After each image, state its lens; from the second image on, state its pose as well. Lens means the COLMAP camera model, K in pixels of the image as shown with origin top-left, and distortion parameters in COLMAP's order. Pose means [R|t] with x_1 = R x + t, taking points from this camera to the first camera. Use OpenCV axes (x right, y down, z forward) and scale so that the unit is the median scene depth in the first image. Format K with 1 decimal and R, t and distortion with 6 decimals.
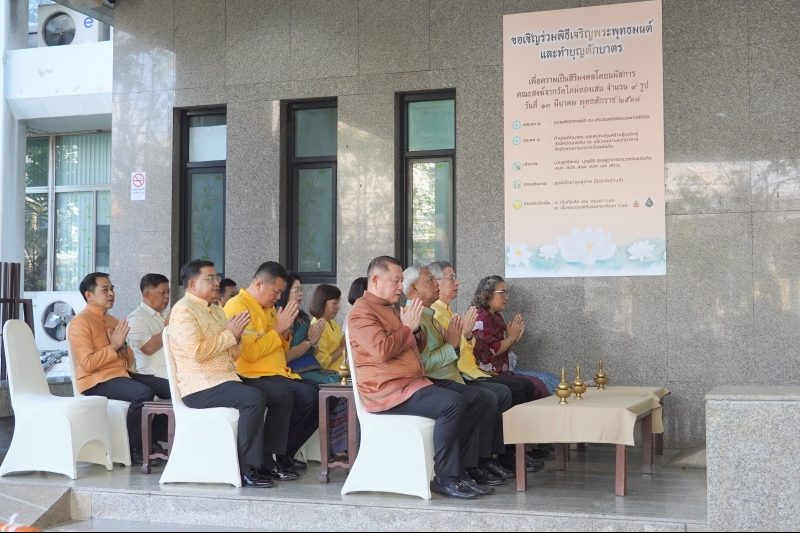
lens RADIAL K [[1124.7, 0, 447.6], [0, 1124.7, 265.6], [0, 0, 1]] dist [0.018125, 0.011935]
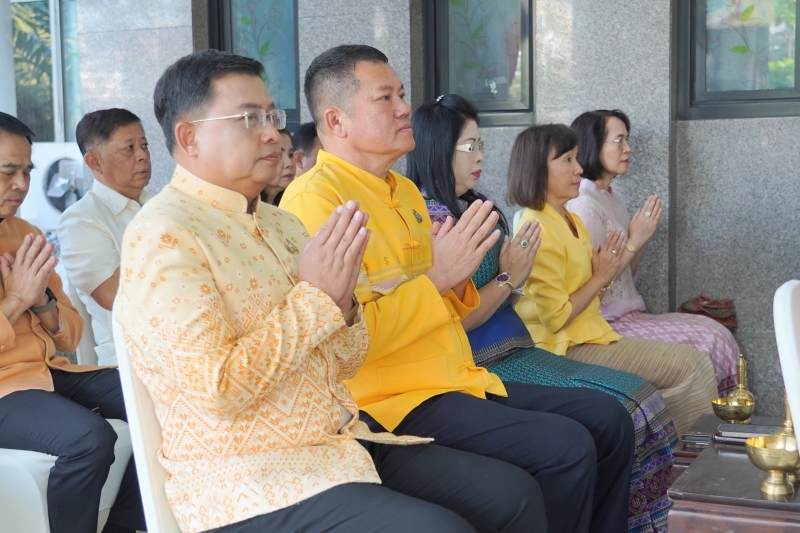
lens RADIAL K [[1220.6, 0, 400.0], [0, 1220.6, 266.5], [0, 0, 1]] dist [0.036953, 0.066742]
pose [[0.993358, -0.006285, -0.114891, -0.104991], [0.021417, 0.991157, 0.130955, 0.006629], [0.113052, -0.132546, 0.984708, 0.526123]]
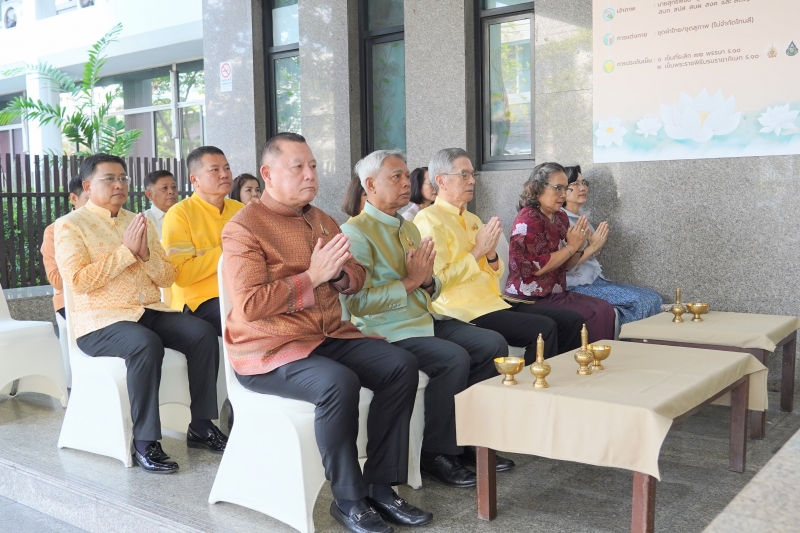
lens RADIAL K [[843.5, 0, 399.5], [0, 843.5, 276.7], [0, 0, 1]] dist [-0.006077, -0.011620]
pose [[0.943673, 0.016147, -0.330485, 0.122574], [0.032690, 0.989372, 0.141682, 0.001572], [0.329261, -0.144506, 0.933116, 0.408509]]
